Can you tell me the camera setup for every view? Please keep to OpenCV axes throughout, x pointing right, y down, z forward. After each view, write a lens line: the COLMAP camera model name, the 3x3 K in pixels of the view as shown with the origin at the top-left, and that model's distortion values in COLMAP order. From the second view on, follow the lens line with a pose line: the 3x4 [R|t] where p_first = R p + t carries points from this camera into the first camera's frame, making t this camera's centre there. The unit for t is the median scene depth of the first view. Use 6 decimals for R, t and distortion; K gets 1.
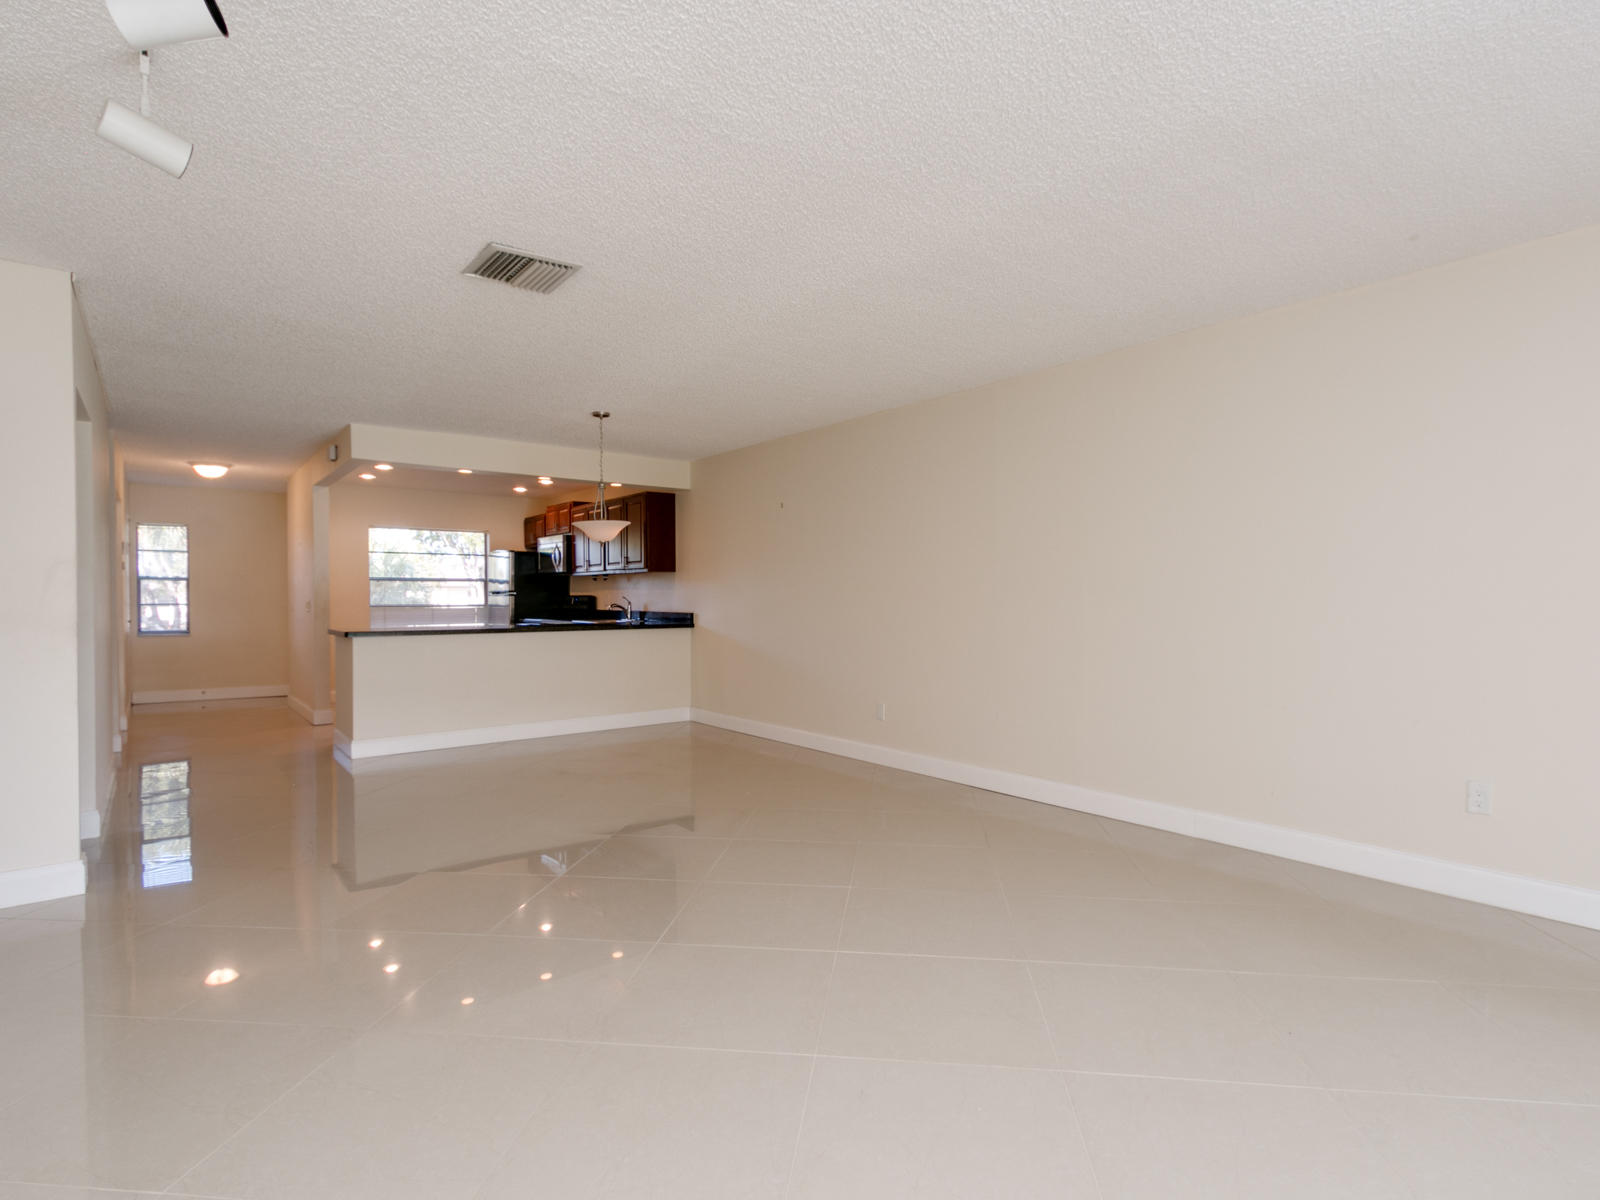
lens RADIAL K [[833.9, 0, 801.3], [0, 833.9, 605.6], [0, 0, 1]] dist [0.007551, -0.003453]
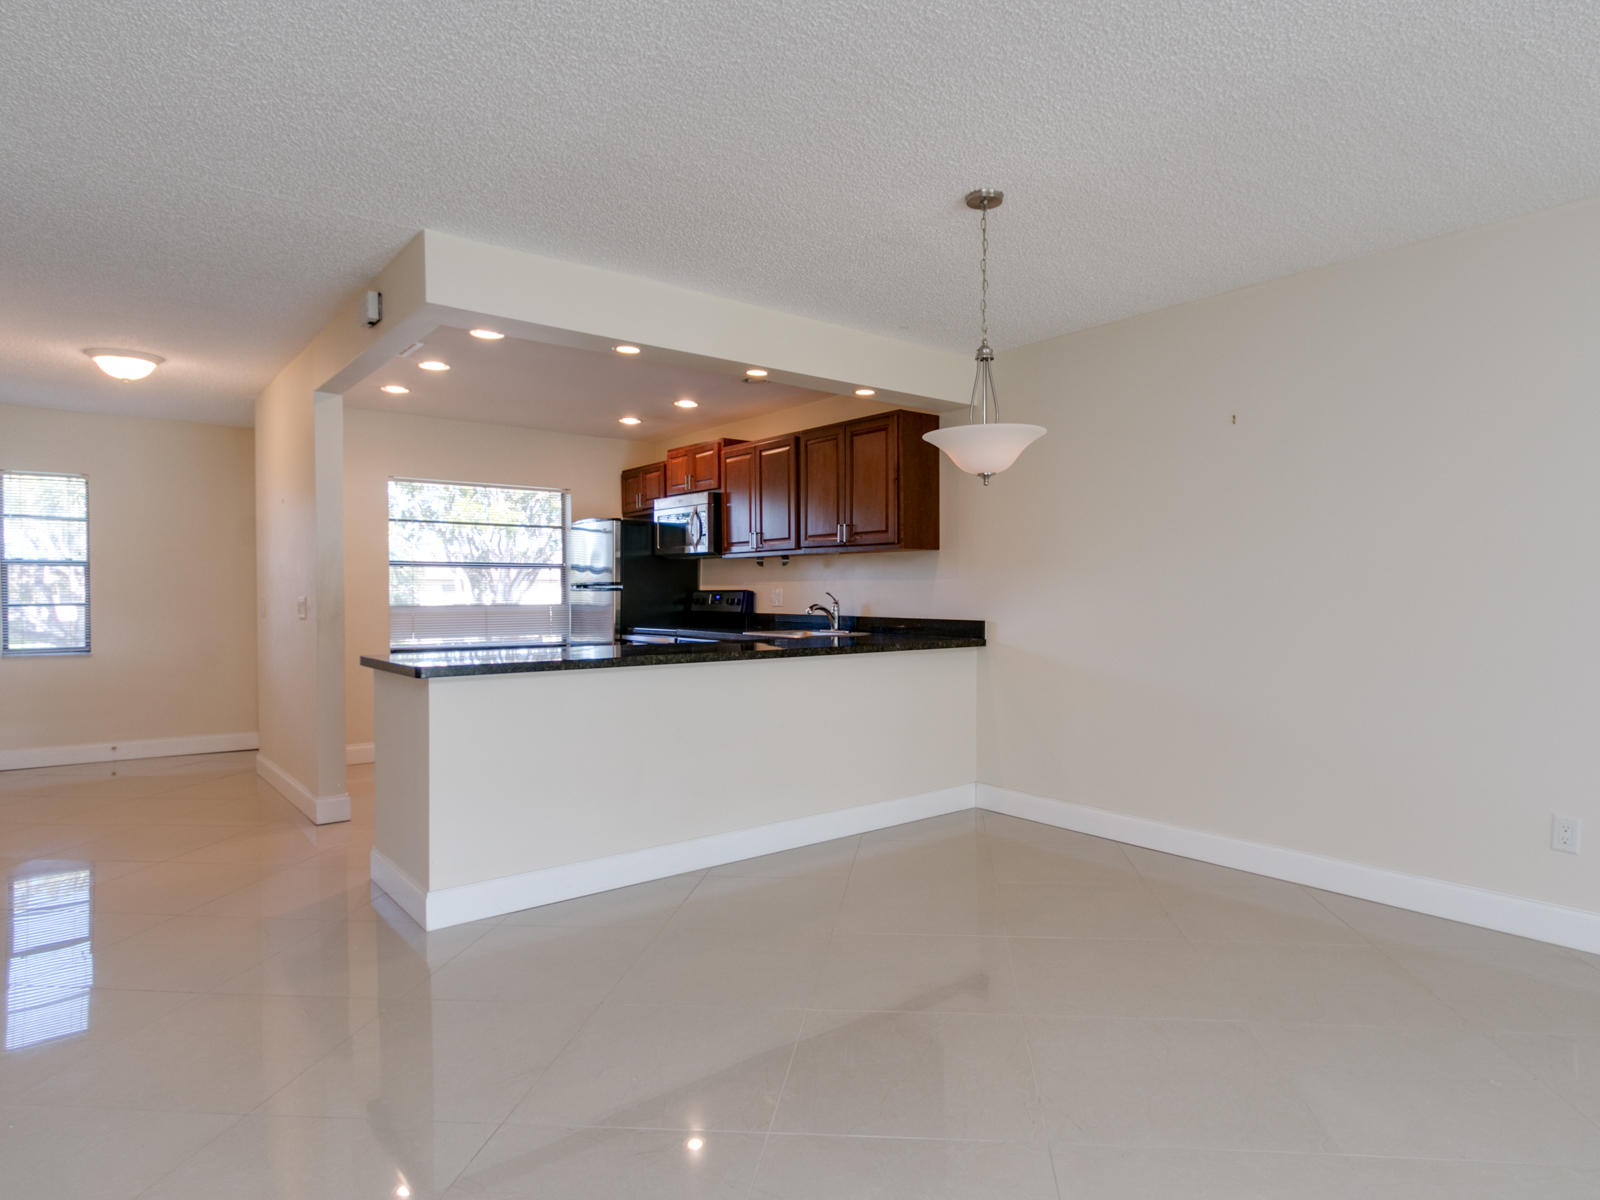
lens RADIAL K [[904.4, 0, 798.8], [0, 904.4, 603.3], [0, 0, 1]] dist [0.011074, -0.001268]
pose [[0.999718, -0.000247, 0.023740, -0.229222], [0.000246, 1.000000, 0.000042, -0.002539], [-0.023740, -0.000036, 0.999718, 0.322878]]
